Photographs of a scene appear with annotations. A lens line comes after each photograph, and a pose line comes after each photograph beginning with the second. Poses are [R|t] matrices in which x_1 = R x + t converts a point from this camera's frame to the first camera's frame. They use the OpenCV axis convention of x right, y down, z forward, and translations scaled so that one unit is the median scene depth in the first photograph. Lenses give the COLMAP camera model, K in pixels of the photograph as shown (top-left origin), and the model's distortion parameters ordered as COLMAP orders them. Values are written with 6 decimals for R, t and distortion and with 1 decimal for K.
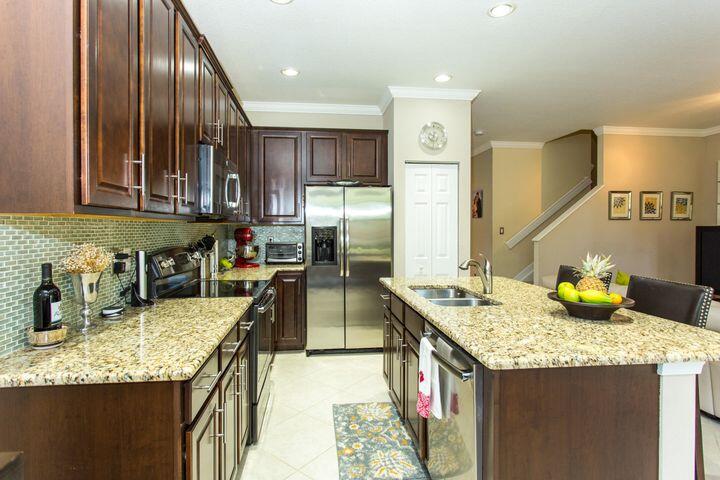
lens RADIAL K [[371.8, 0, 356.7], [0, 371.8, 236.1], [0, 0, 1]] dist [-0.002282, 0.000352]
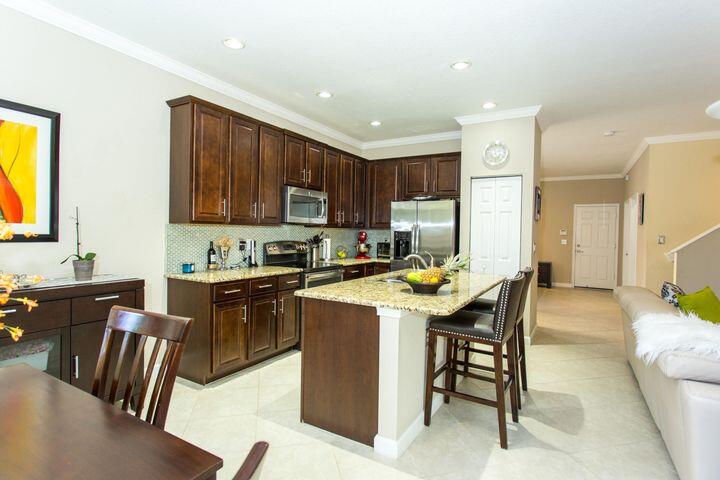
lens RADIAL K [[371.8, 0, 364.4], [0, 371.8, 235.9], [0, 0, 1]] dist [-0.002282, 0.000352]
pose [[0.804329, 0.022700, -0.593751, 0.581509], [-0.031819, 0.999482, -0.004893, 0.002344], [0.593332, 0.022828, 0.804634, -0.153182]]
